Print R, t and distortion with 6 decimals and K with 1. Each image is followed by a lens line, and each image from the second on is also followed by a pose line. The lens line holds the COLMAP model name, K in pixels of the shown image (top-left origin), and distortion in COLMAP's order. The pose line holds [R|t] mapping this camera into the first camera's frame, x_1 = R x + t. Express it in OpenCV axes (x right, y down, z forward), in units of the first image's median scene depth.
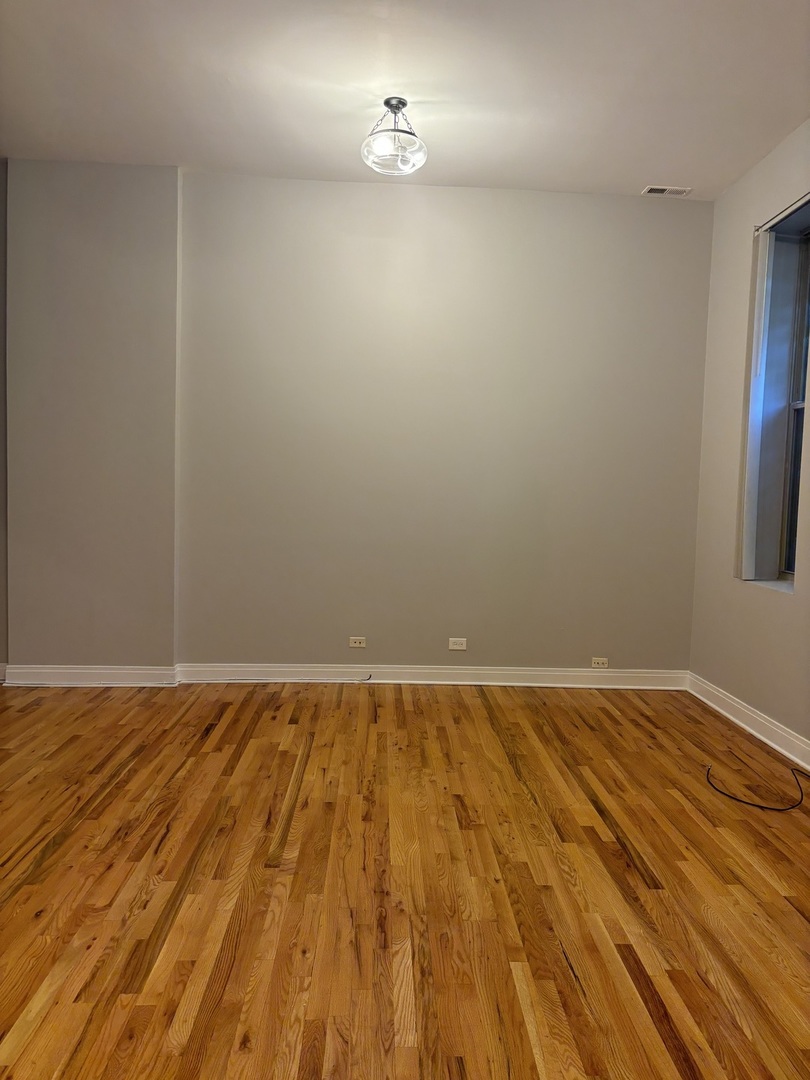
lens RADIAL K [[805.9, 0, 411.8], [0, 805.9, 539.8], [0, 0, 1]] dist [0.024847, -0.011650]
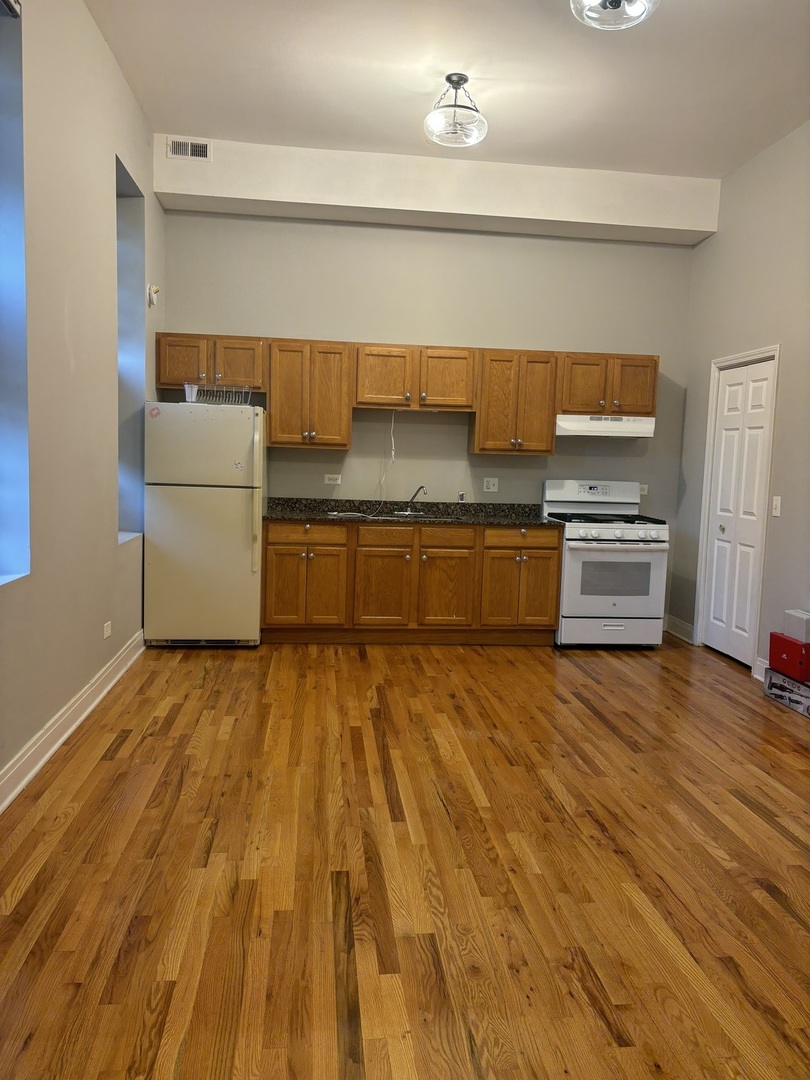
lens RADIAL K [[805.9, 0, 411.0], [0, 805.9, 541.6], [0, 0, 1]] dist [0.024847, -0.011650]
pose [[-0.994991, -0.053231, -0.084611, 0.305079], [-0.066533, 0.984362, 0.163112, -0.085963], [0.074605, 0.167924, -0.982973, 1.758483]]
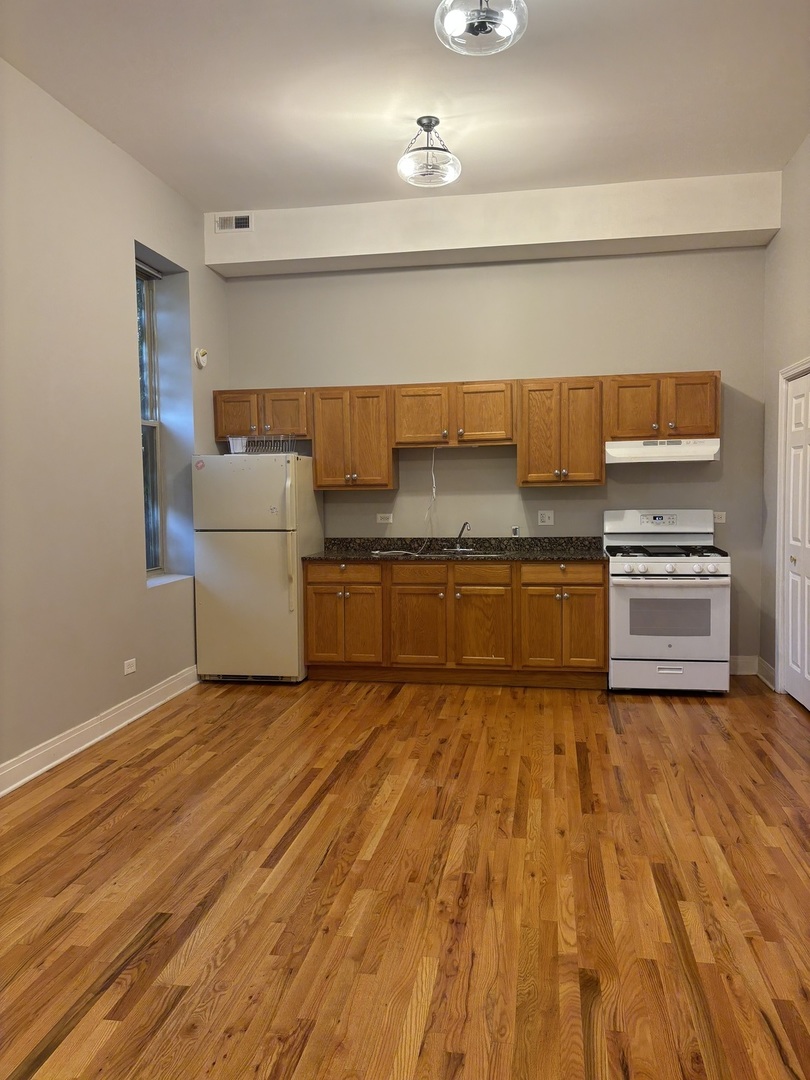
lens RADIAL K [[805.9, 0, 409.9], [0, 805.9, 538.1], [0, 0, 1]] dist [0.024847, -0.011650]
pose [[-0.978493, -0.028098, 0.204357, -0.148883], [-0.000791, 0.991183, 0.132495, -0.120149], [-0.206279, 0.129484, -0.969888, 1.716967]]
